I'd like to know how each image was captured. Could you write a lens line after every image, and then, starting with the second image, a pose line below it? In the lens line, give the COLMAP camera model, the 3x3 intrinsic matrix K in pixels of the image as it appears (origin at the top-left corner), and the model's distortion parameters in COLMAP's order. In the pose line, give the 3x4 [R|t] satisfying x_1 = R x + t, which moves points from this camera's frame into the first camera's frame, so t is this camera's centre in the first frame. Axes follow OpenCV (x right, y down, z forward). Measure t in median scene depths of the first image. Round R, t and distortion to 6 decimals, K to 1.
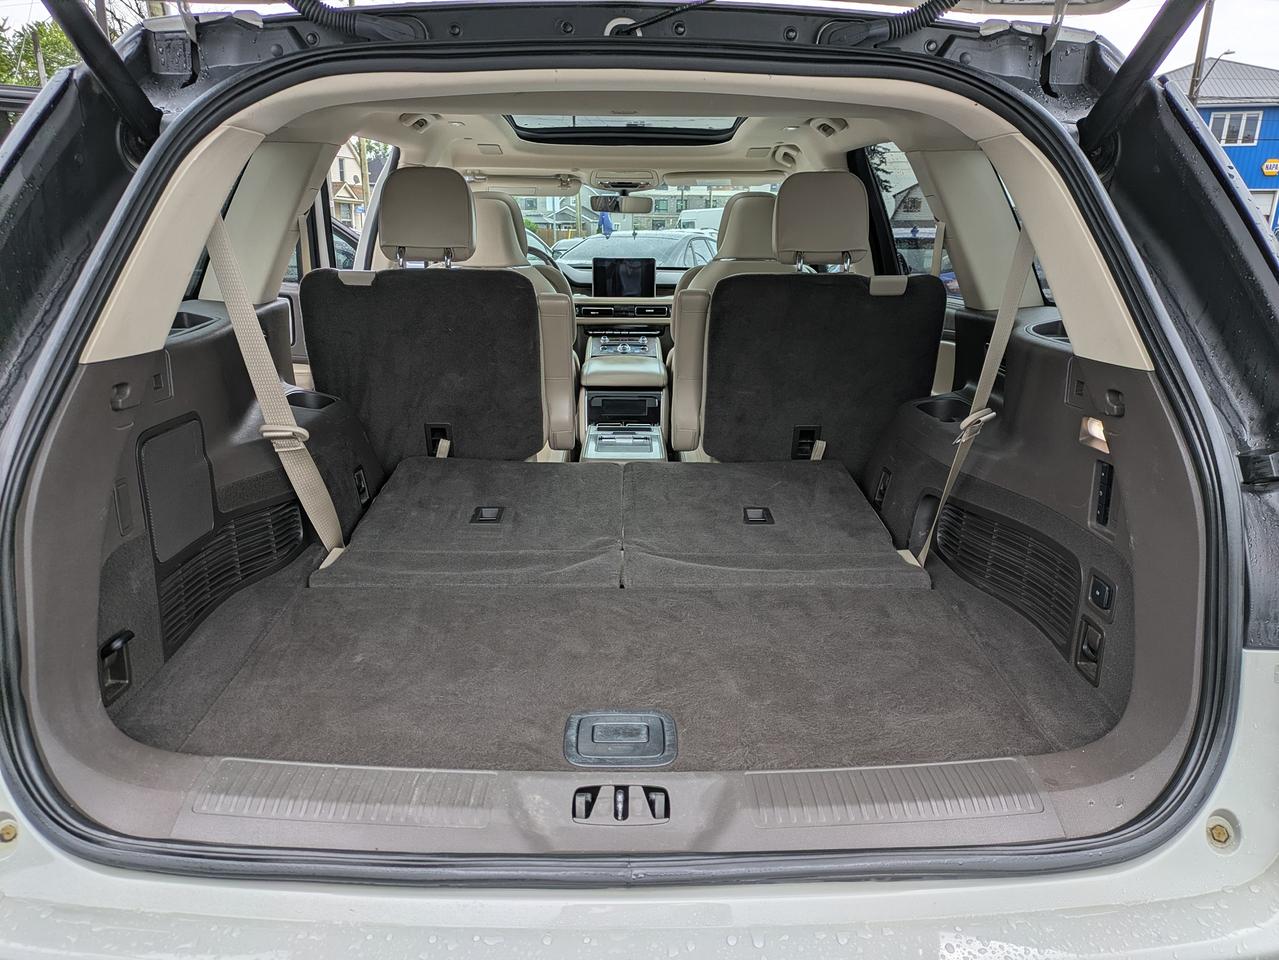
lens RADIAL K [[952.9, 0, 640.4], [0, 952.9, 499.6], [0, 0, 1]] dist [0.030959, 0.004526]
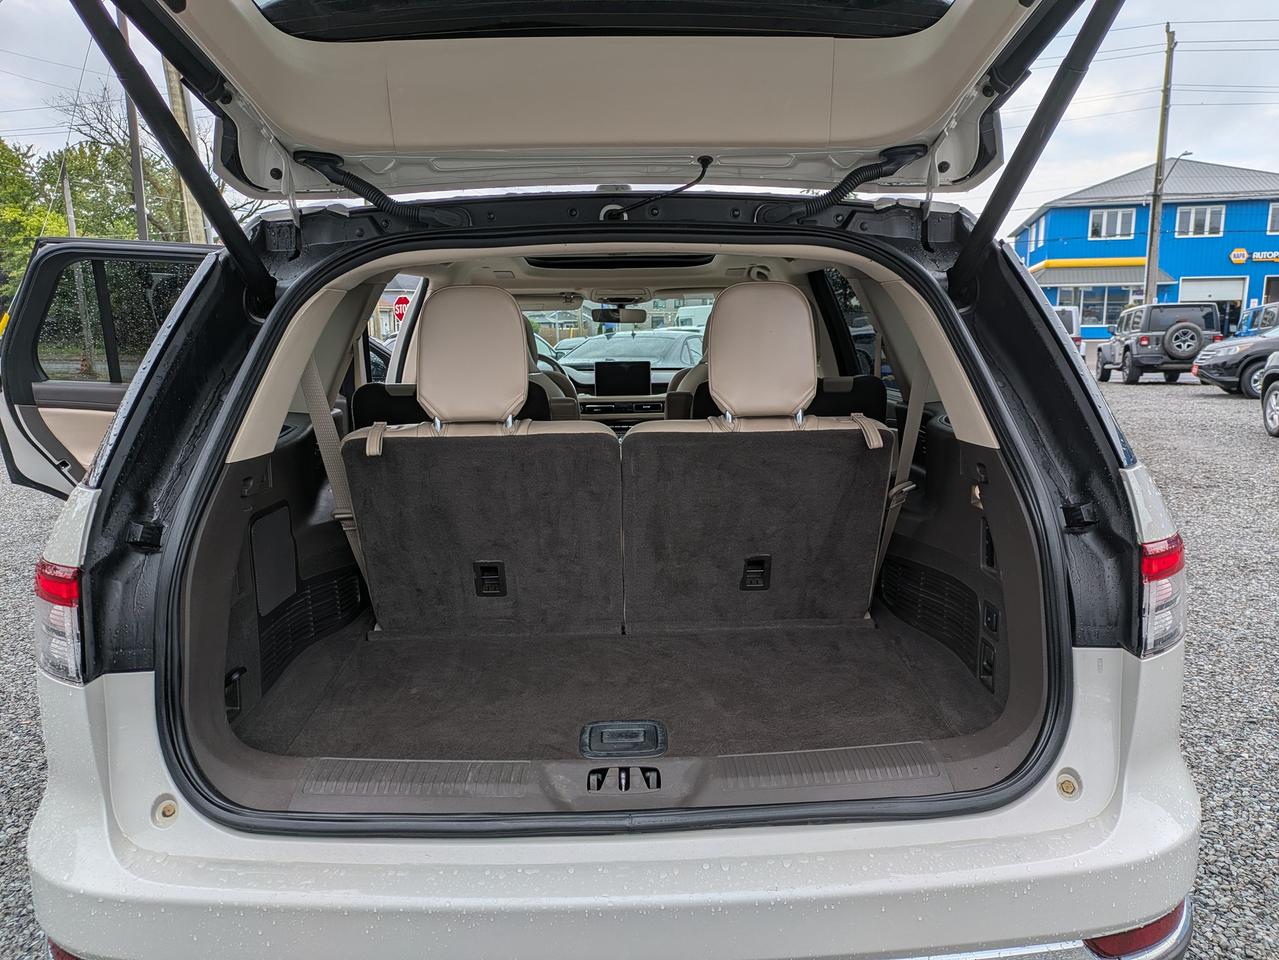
lens RADIAL K [[952.9, 0, 658.9], [0, 952.9, 483.2], [0, 0, 1]] dist [0.030959, 0.004526]
pose [[0.999552, -0.025979, 0.014869, 0.016169], [0.027470, 0.993454, -0.110882, 0.046975], [-0.011891, 0.111241, 0.993722, -0.306992]]
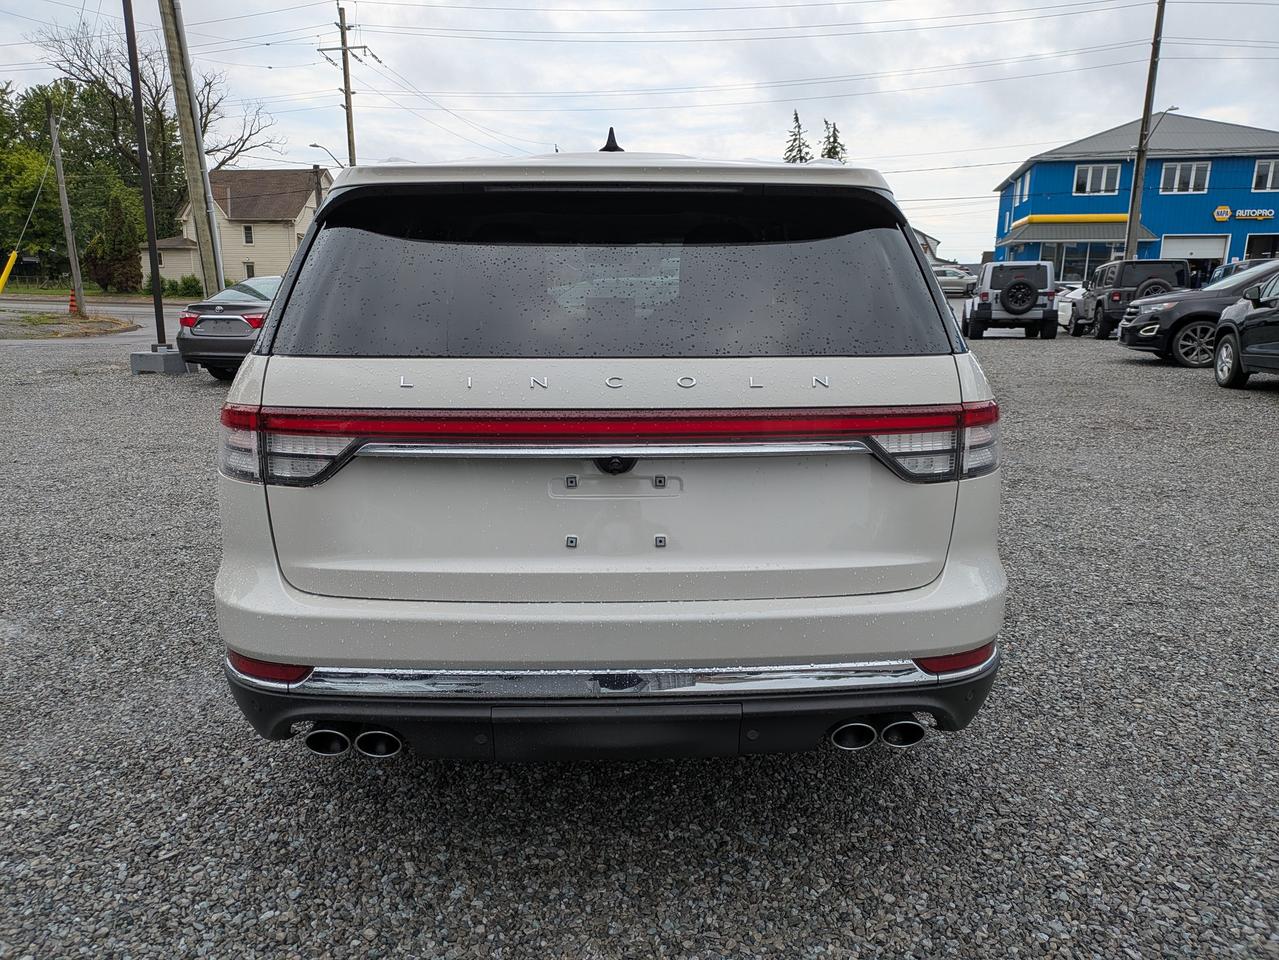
lens RADIAL K [[952.9, 0, 643.6], [0, 952.9, 484.2], [0, 0, 1]] dist [0.030959, 0.004526]
pose [[0.999745, -0.012975, 0.018477, -0.001366], [0.014075, 0.998056, -0.060720, 0.279337], [-0.017653, 0.060965, 0.997984, -0.944471]]
